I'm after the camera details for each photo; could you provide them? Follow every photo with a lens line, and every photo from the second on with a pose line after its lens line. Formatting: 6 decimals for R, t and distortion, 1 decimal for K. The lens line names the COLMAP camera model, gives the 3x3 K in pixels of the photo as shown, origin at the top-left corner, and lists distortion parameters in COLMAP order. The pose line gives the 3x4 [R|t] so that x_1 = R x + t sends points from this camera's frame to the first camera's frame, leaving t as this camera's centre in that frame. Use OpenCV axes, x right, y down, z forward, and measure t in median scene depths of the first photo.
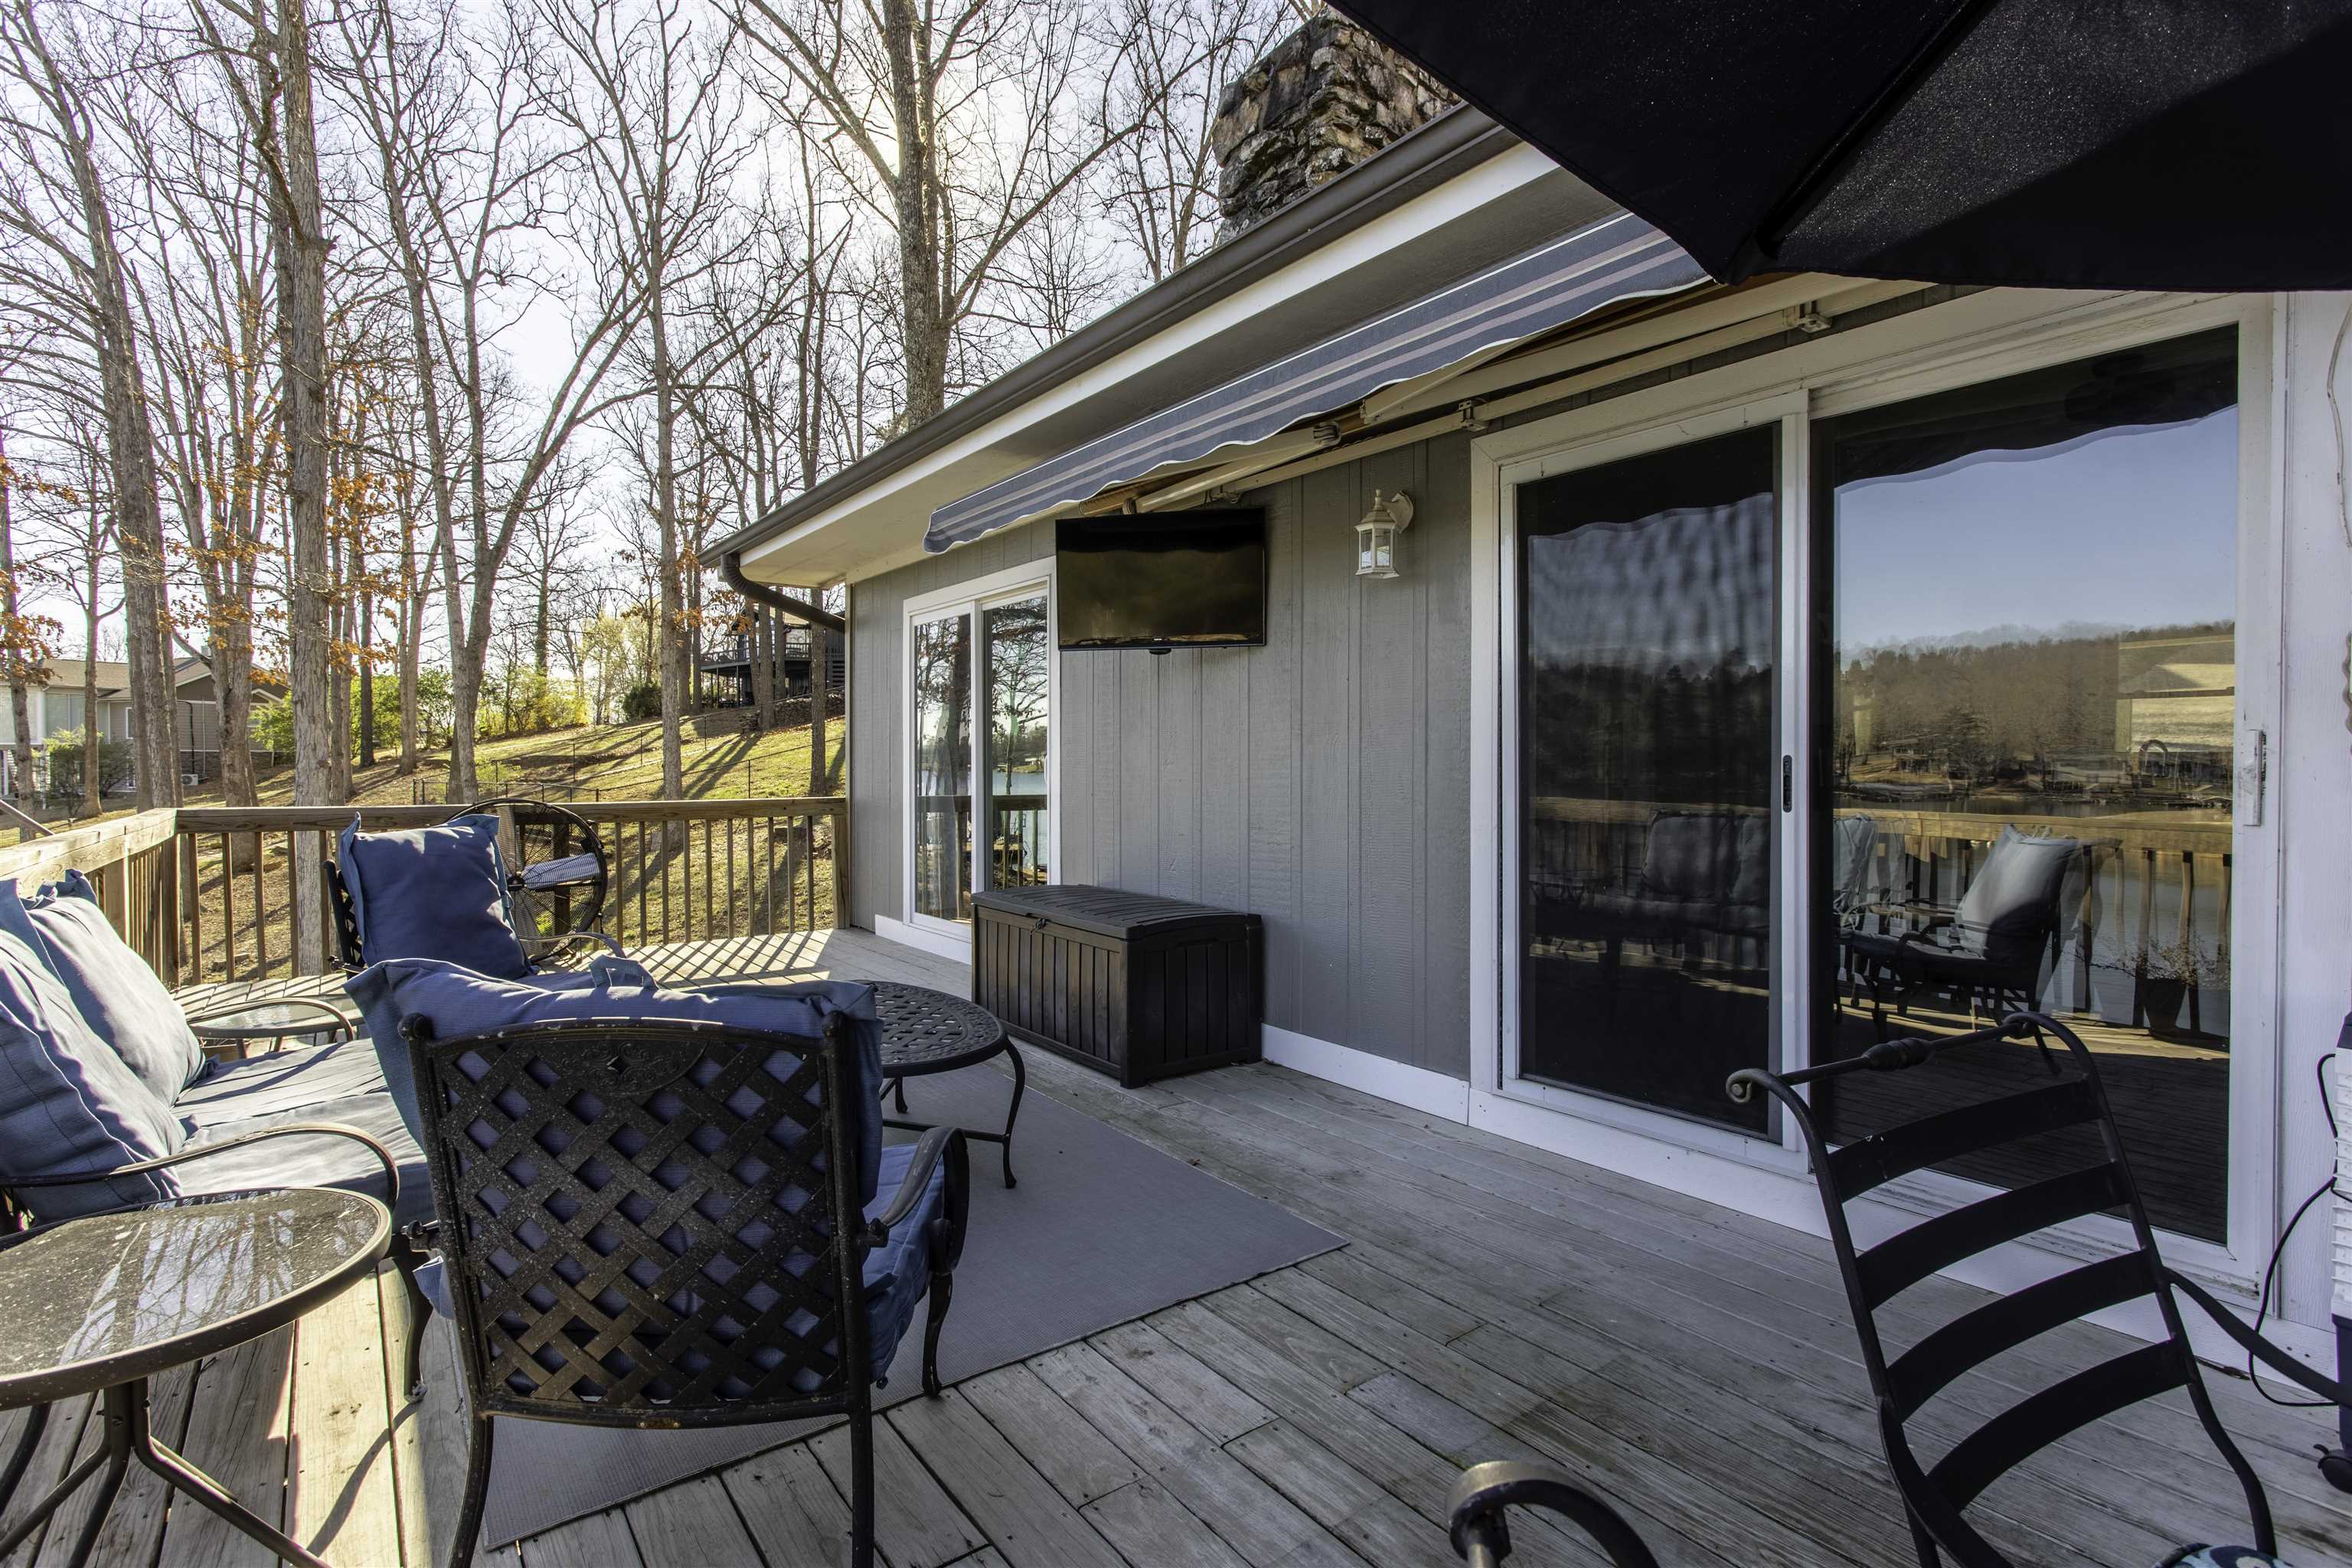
lens RADIAL K [[1129.3, 0, 1163.8], [0, 1129.3, 774.8], [0, 0, 1]] dist [-0.000588, 0.012632]
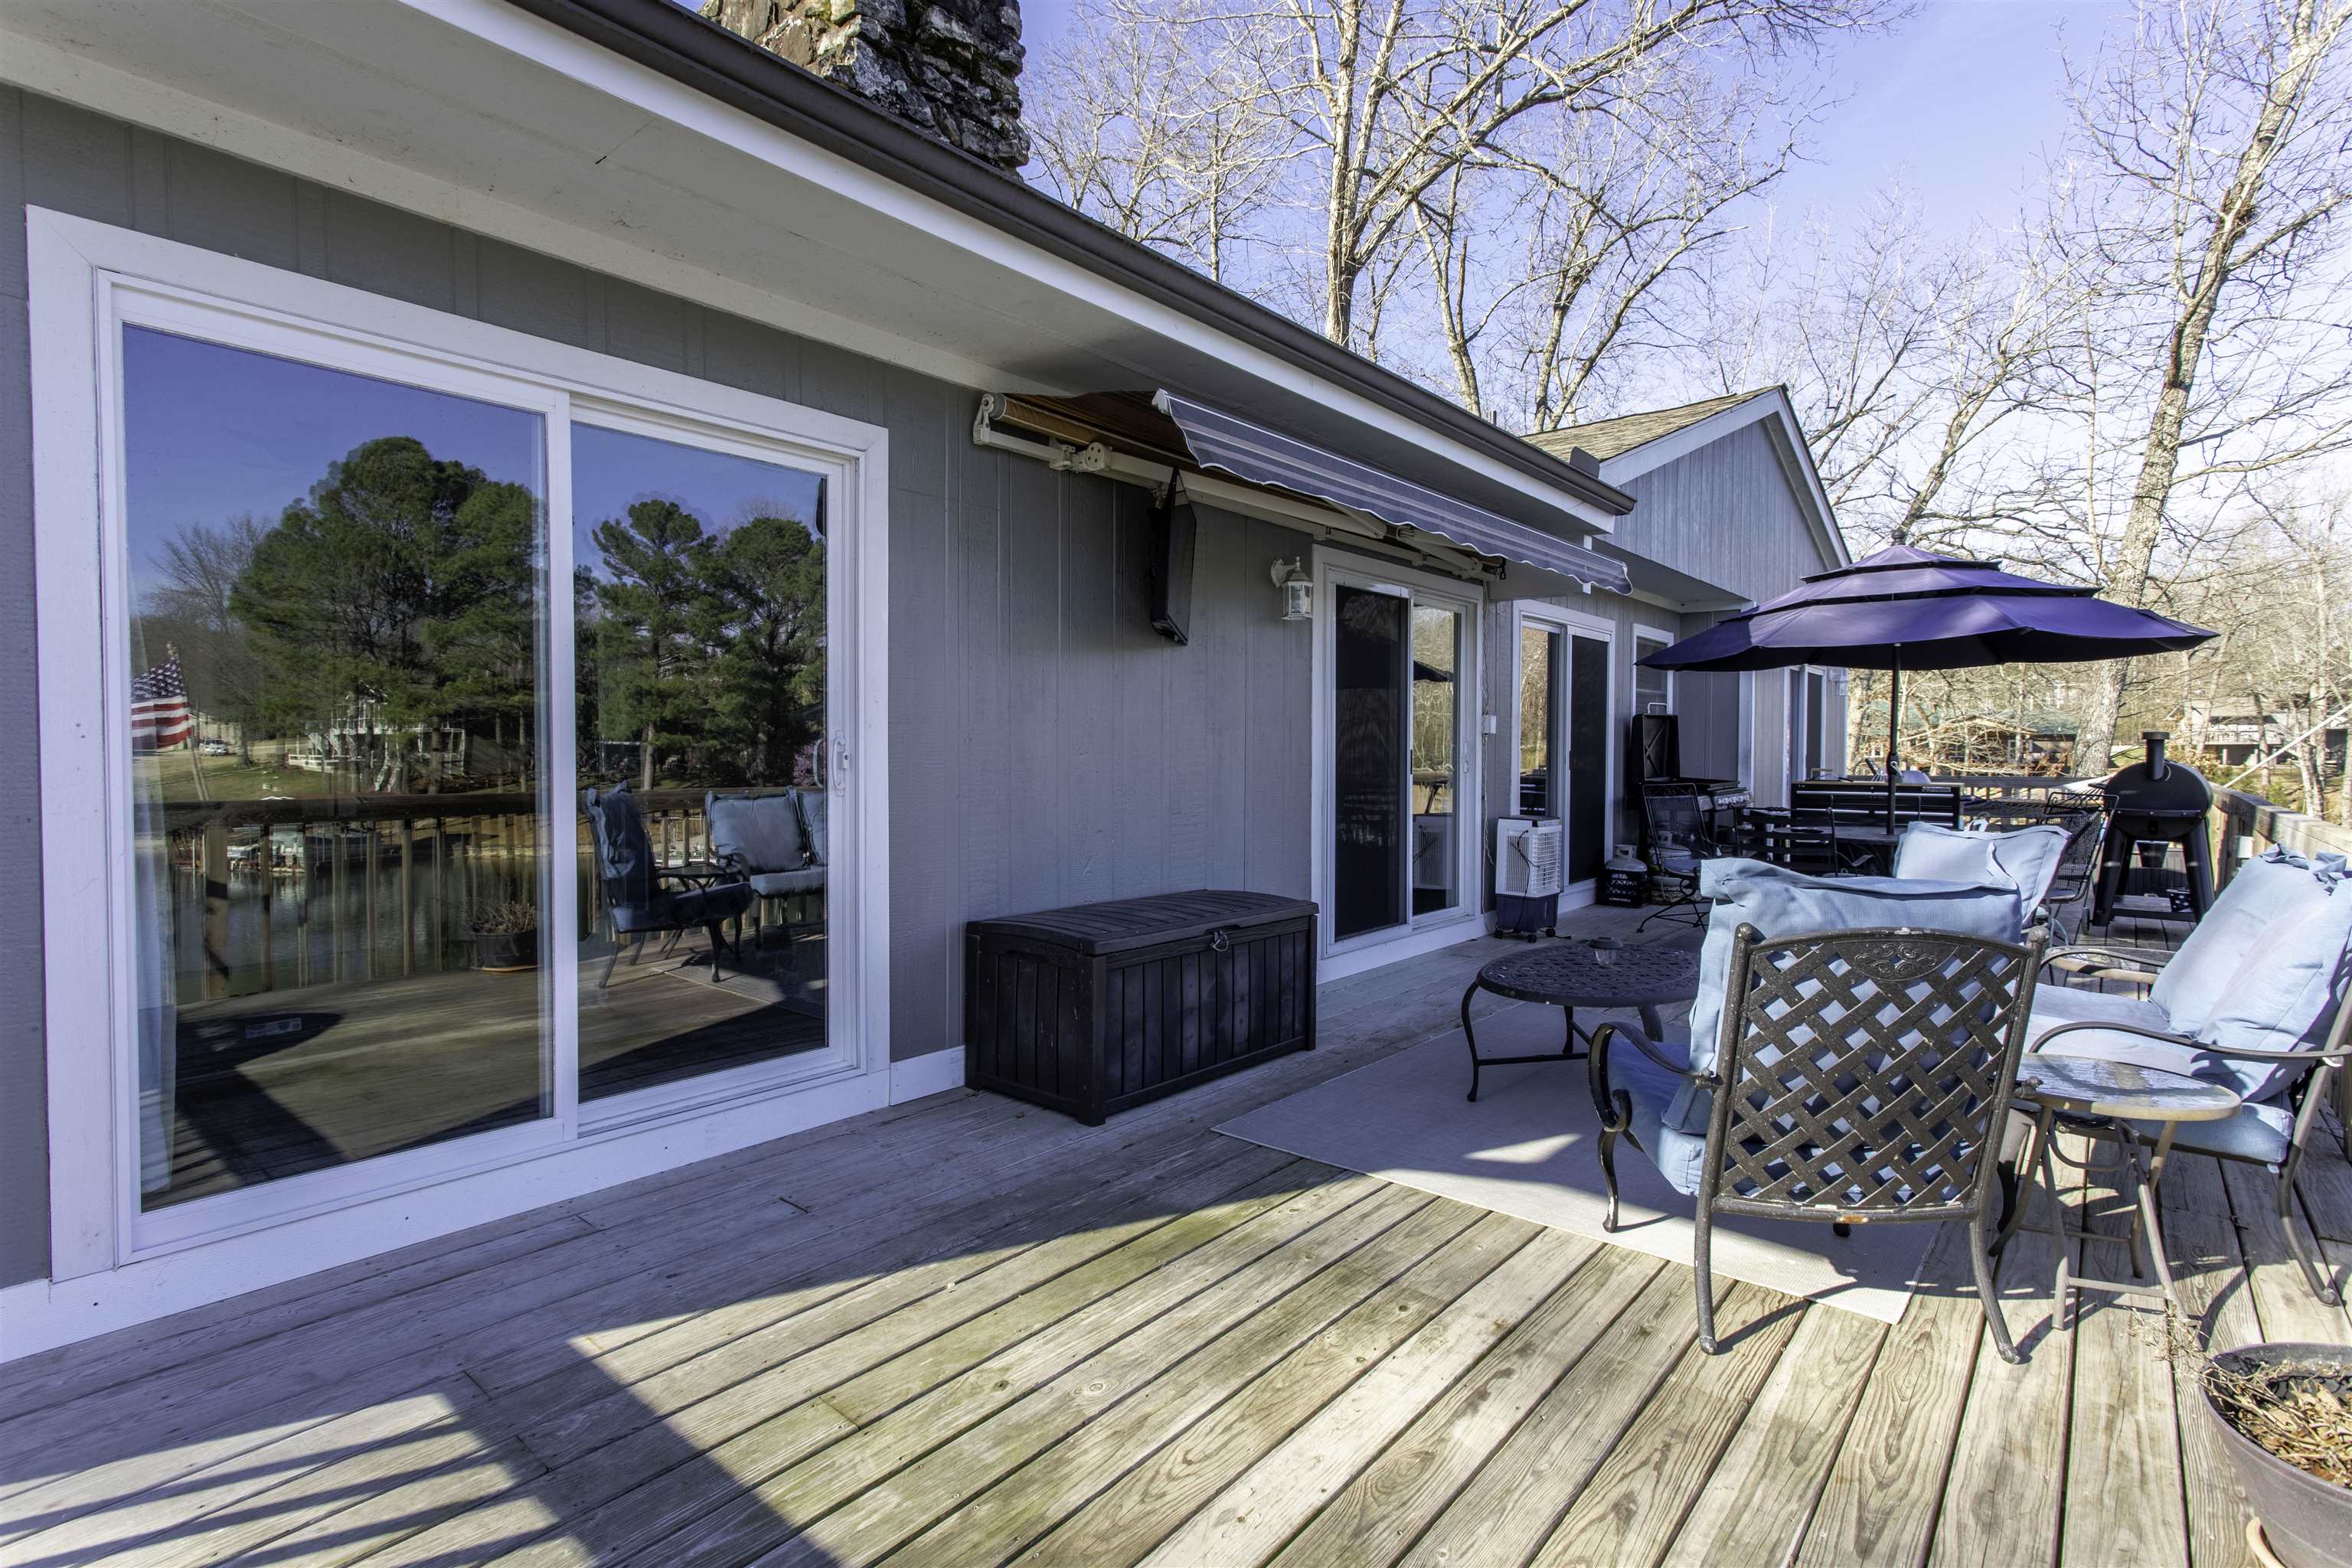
lens RADIAL K [[1128.3, 0, 1163.3], [0, 1128.3, 777.8], [0, 0, 1]] dist [0.001395, 0.004453]
pose [[-0.217671, -0.029197, 0.975585, -1.091439], [0.001191, 0.999544, 0.030180, -0.021831], [-0.976021, 0.007731, -0.217537, 1.404336]]
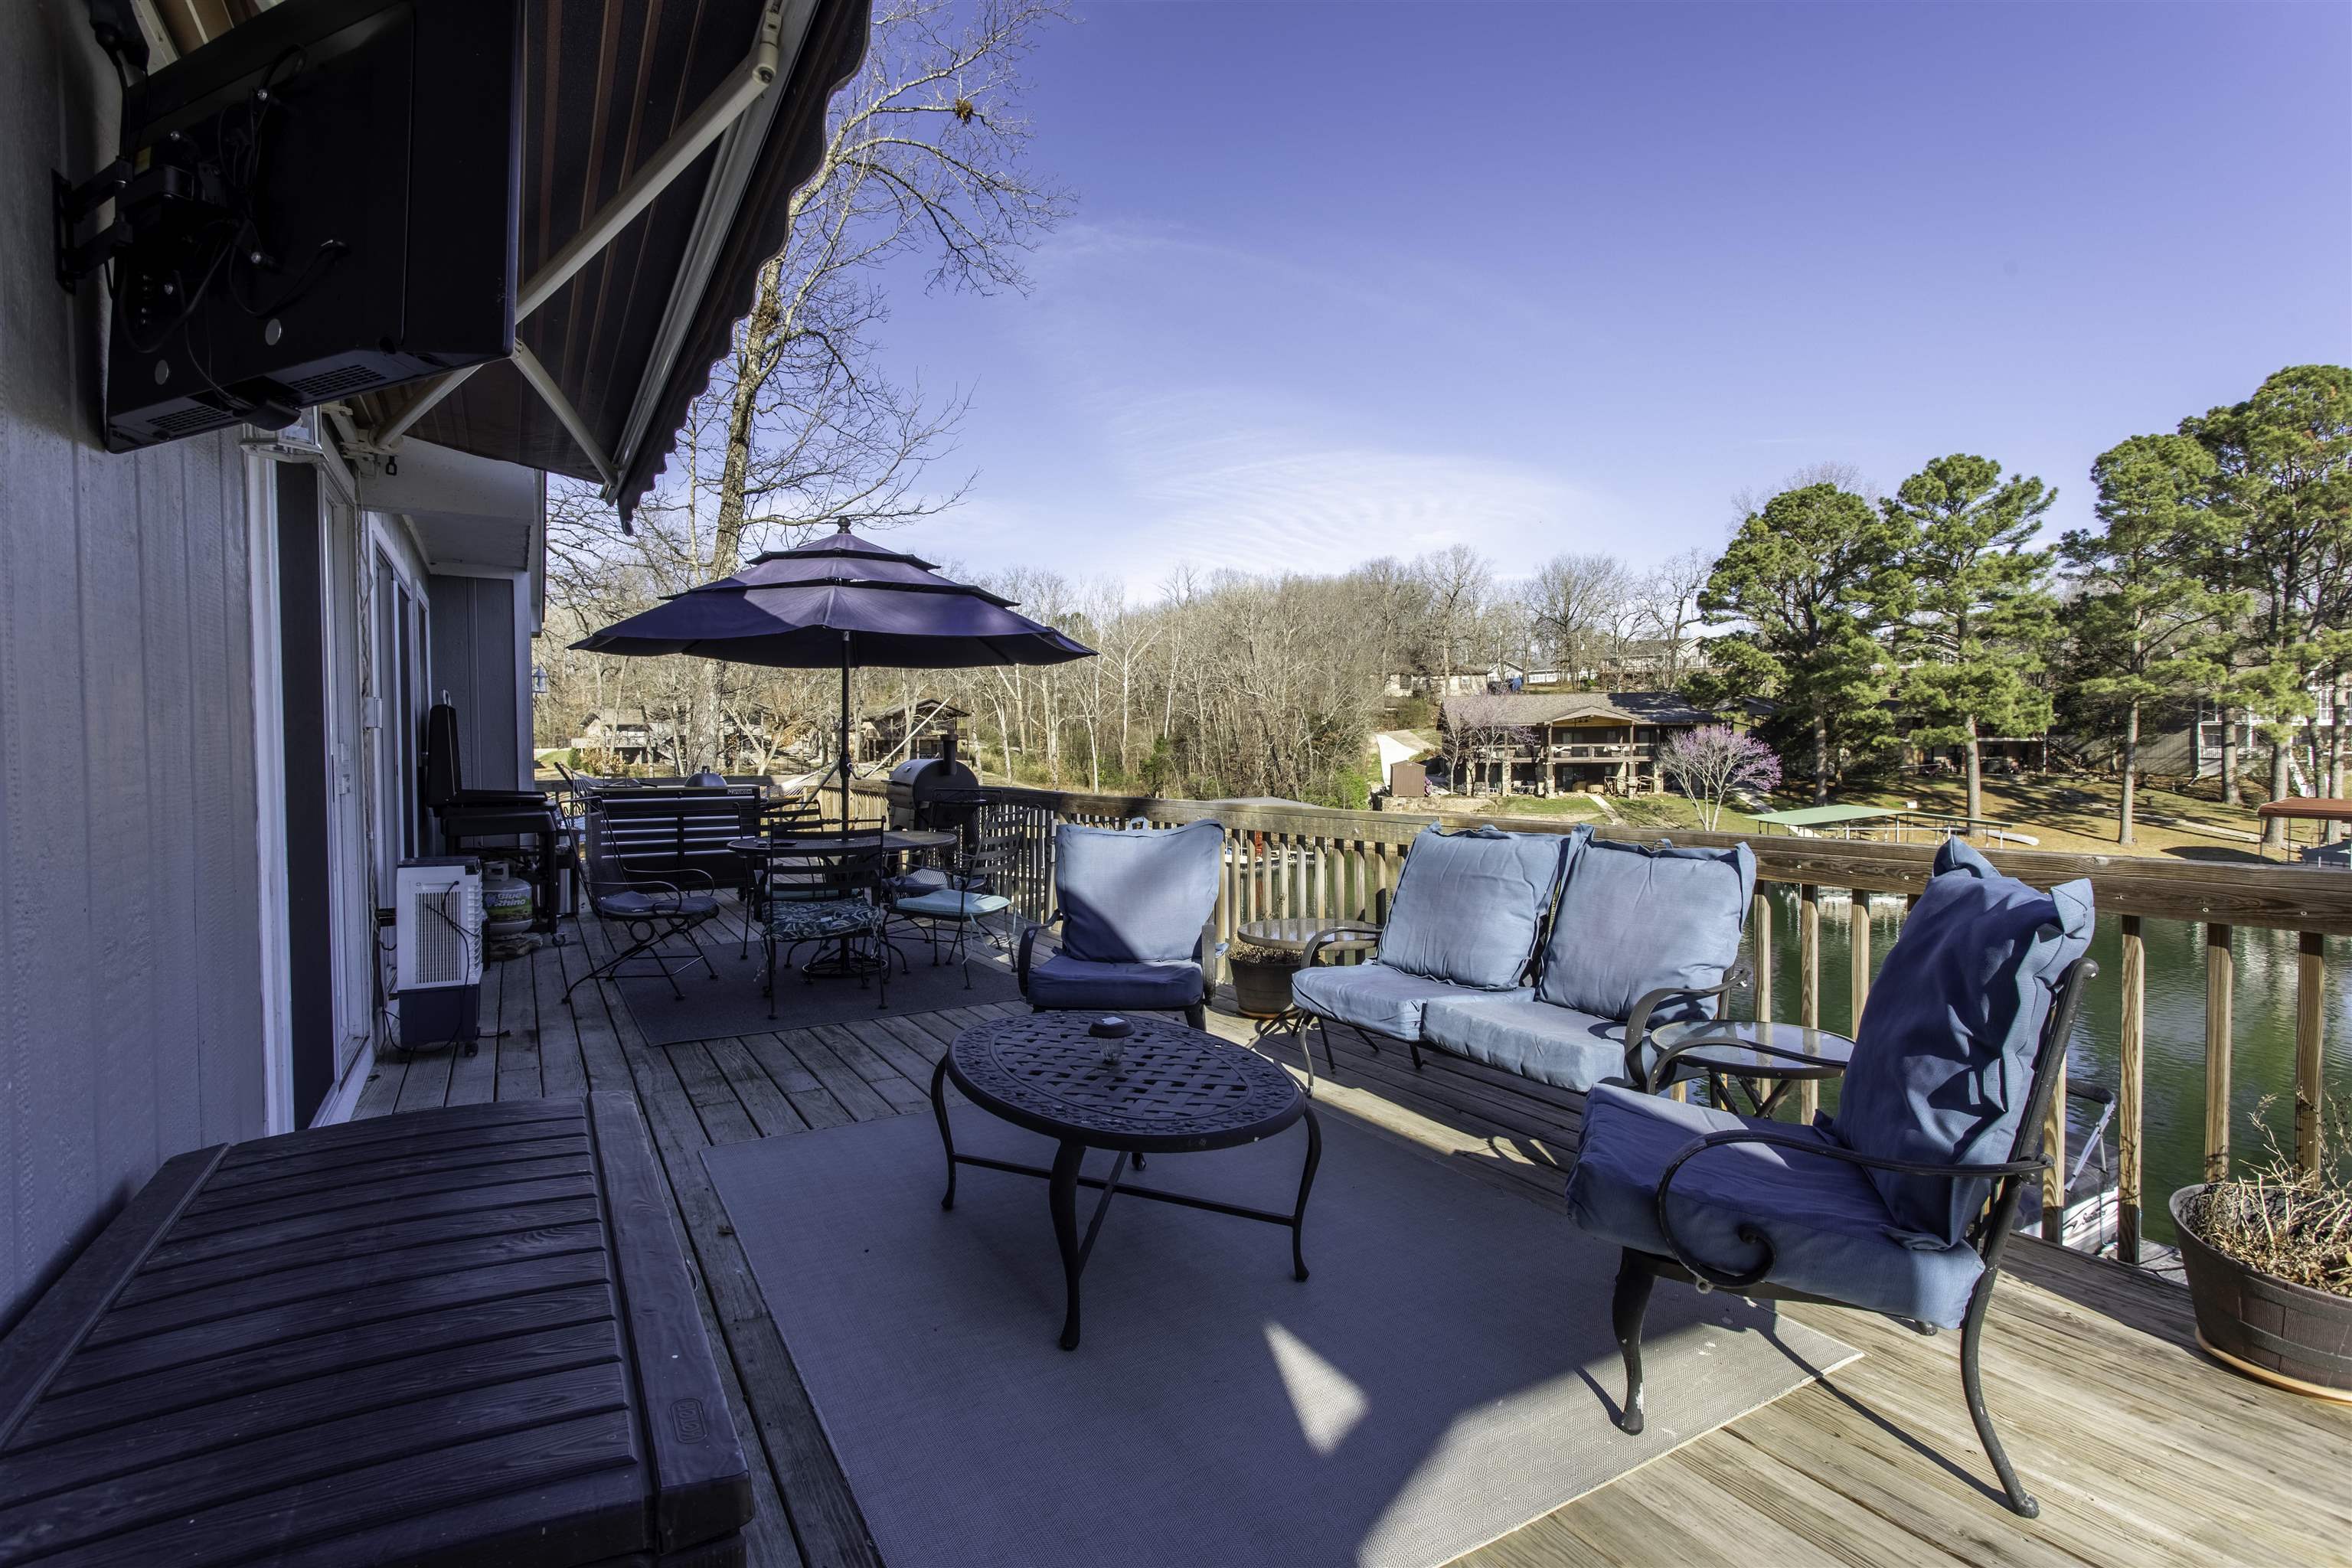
lens RADIAL K [[1118.9, 0, 1166.1], [0, 1118.9, 782.1], [0, 0, 1]] dist [0.004169, 0.001645]
pose [[-0.993218, -0.001863, 0.116252, -0.335723], [0.002015, 0.999445, 0.033241, -0.018151], [-0.116249, 0.033249, -0.992663, 1.481033]]
